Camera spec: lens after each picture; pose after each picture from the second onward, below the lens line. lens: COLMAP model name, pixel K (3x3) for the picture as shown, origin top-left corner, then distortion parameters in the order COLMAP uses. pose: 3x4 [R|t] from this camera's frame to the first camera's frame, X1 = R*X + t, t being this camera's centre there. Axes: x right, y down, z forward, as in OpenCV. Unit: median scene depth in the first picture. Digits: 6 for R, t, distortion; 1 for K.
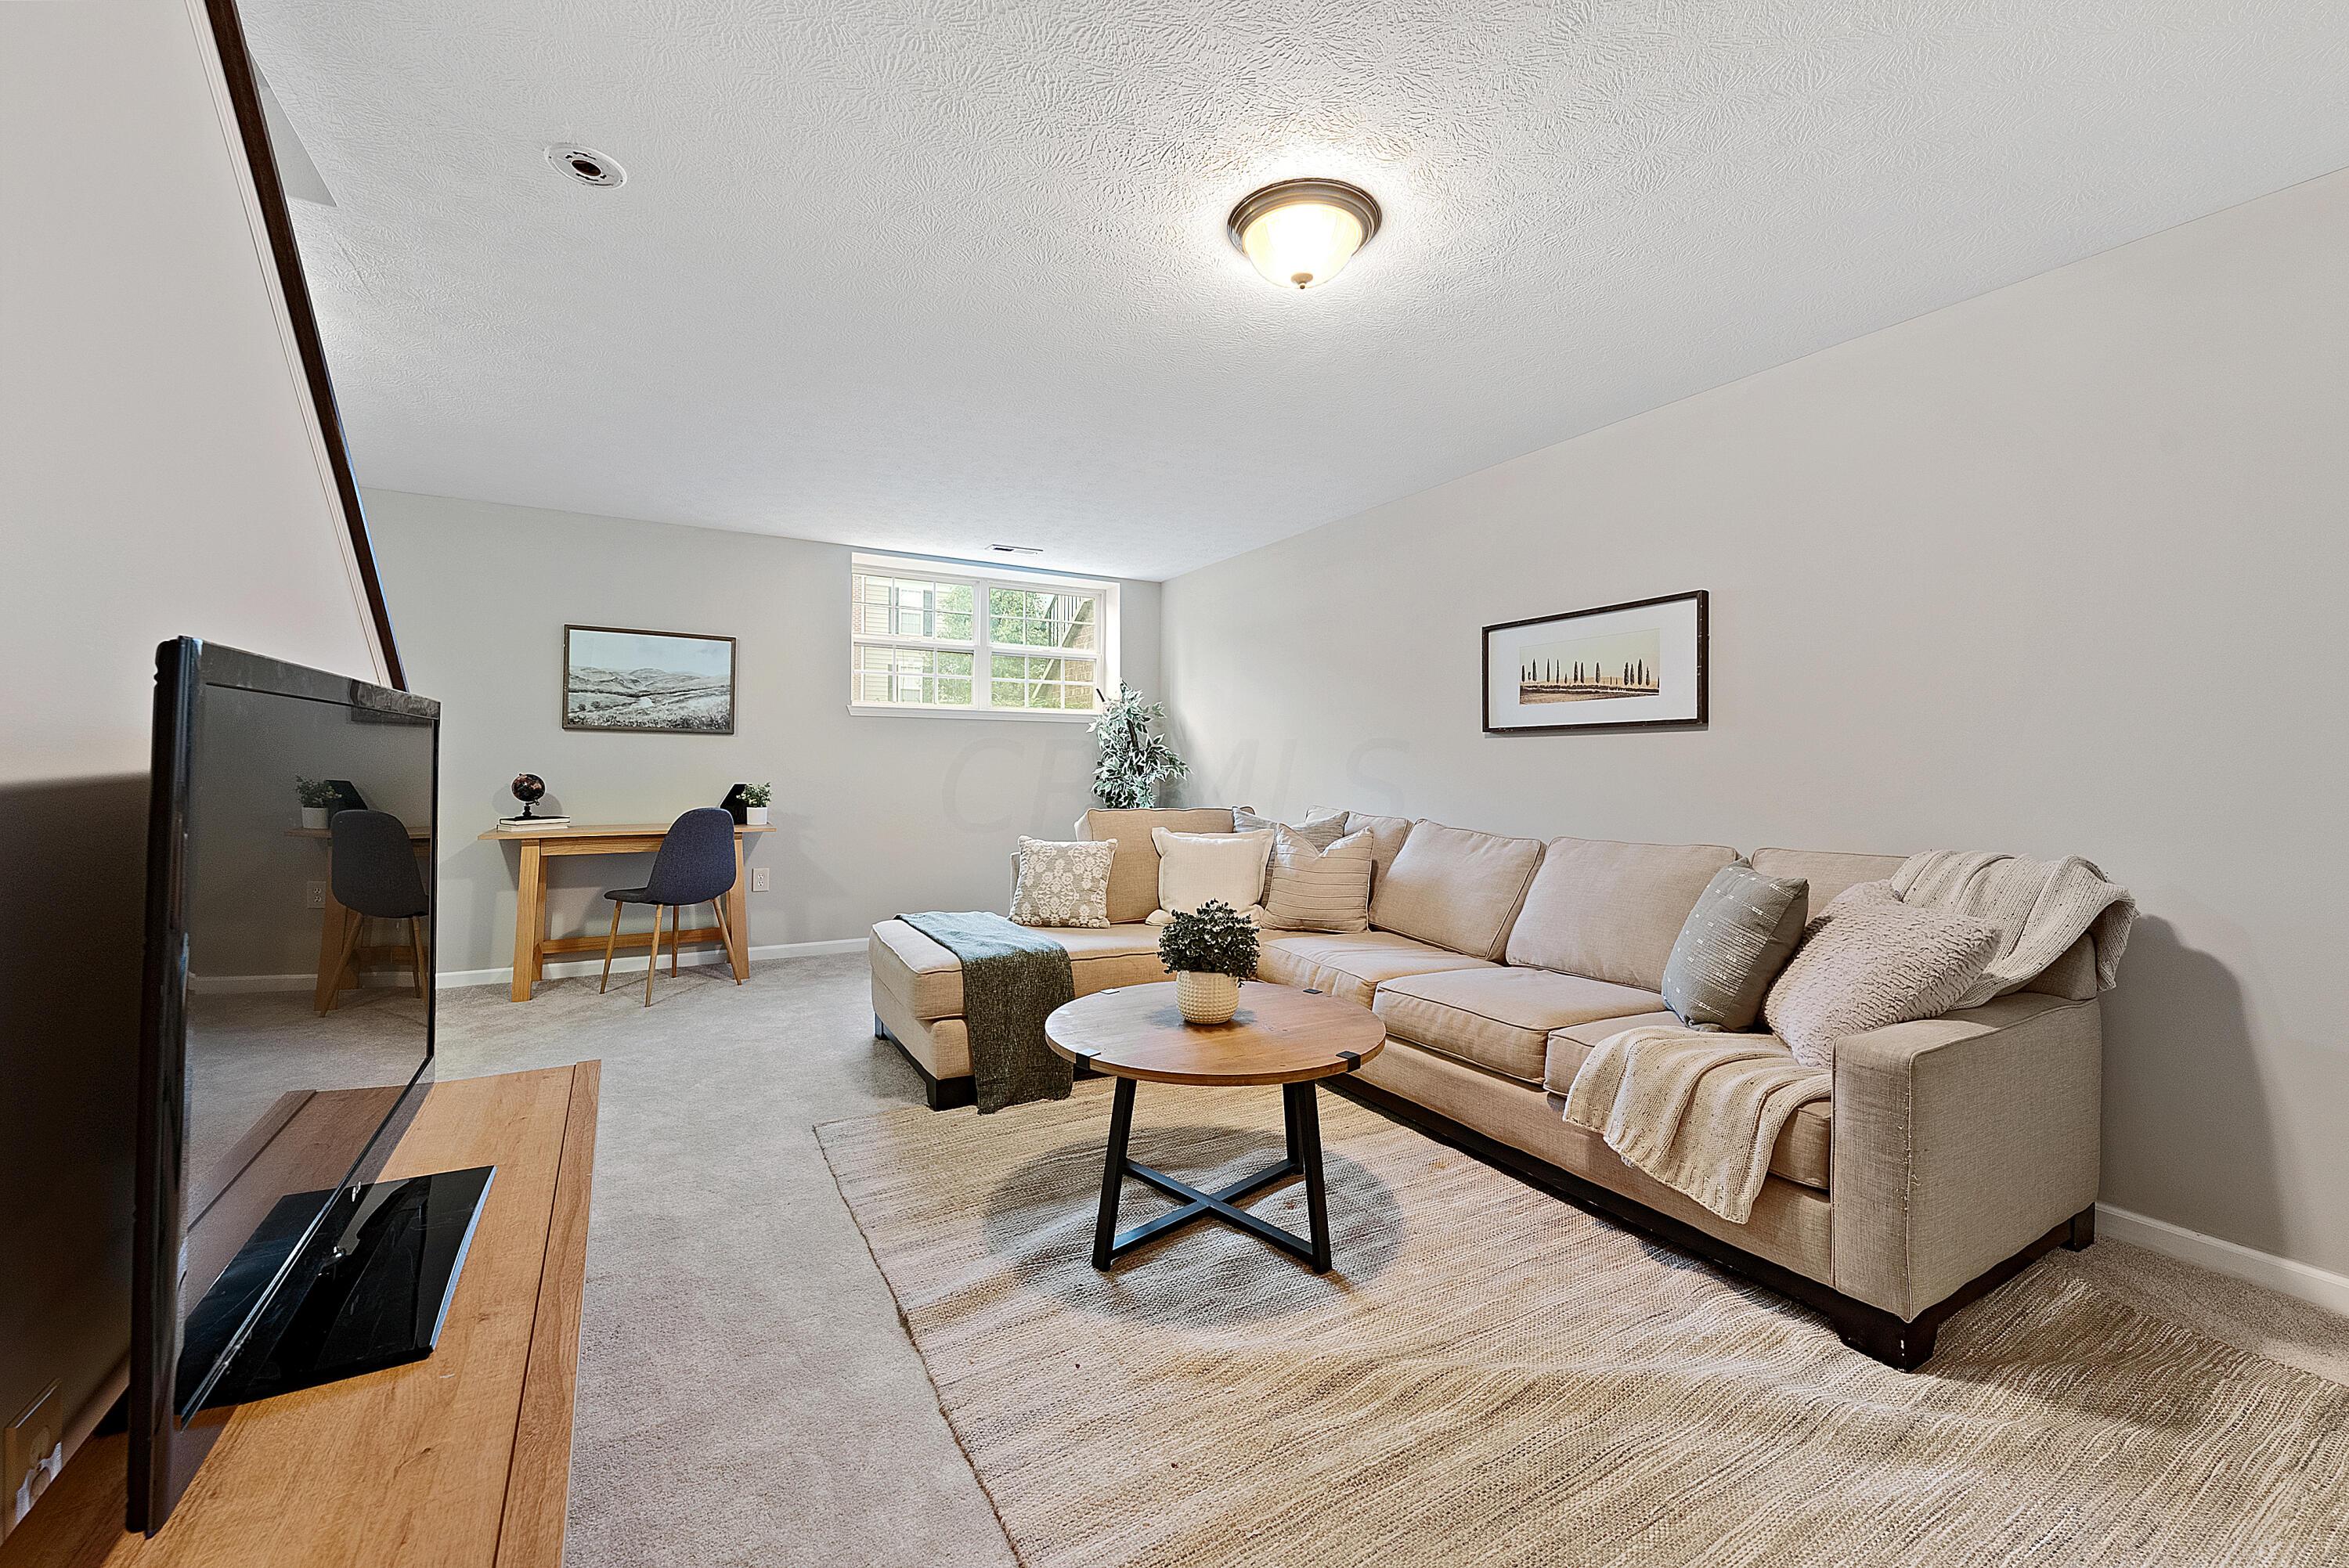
lens RADIAL K [[916.0, 0, 1178.3], [0, 916.0, 783.2], [0, 0, 1]] dist [0.000734, 0.000017]
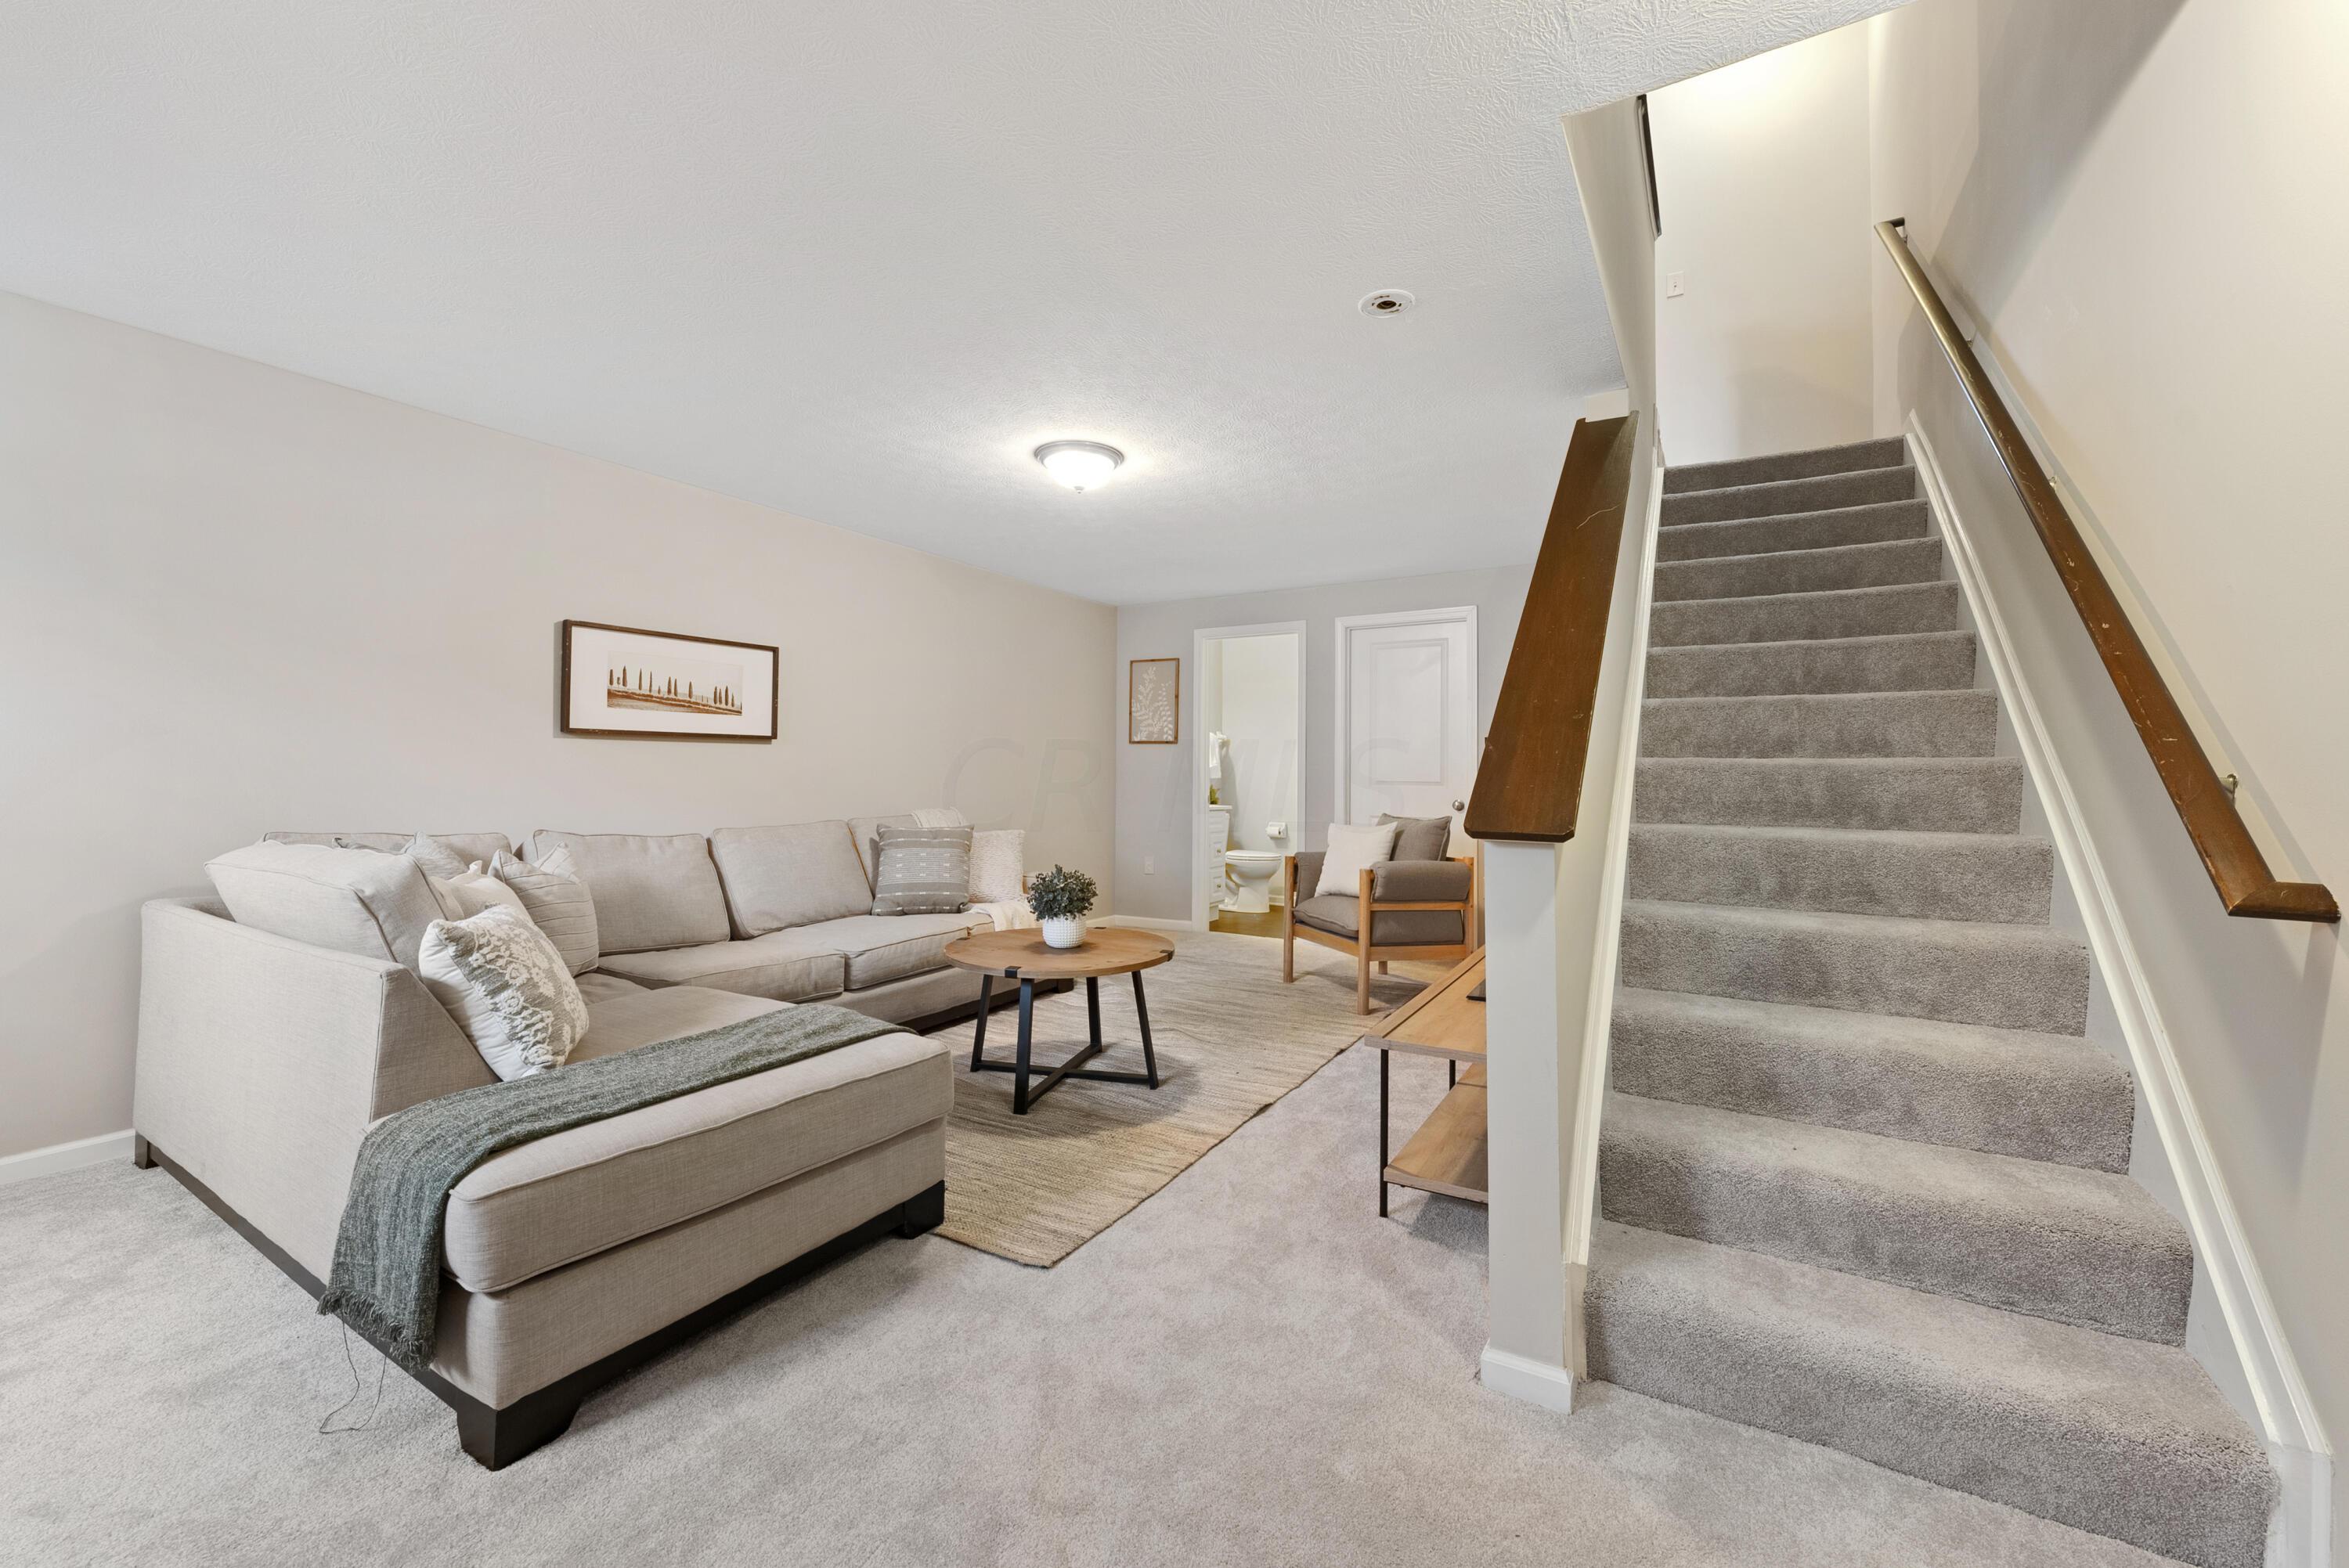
lens RADIAL K [[916.0, 0, 1176.1], [0, 916.0, 771.6], [0, 0, 1]] dist [0.000734, 0.000017]
pose [[-0.482250, -0.005009, 0.876019, -0.887219], [0.012898, 0.999835, 0.012818, -0.022321], [-0.875939, 0.017480, -0.482106, 1.028879]]
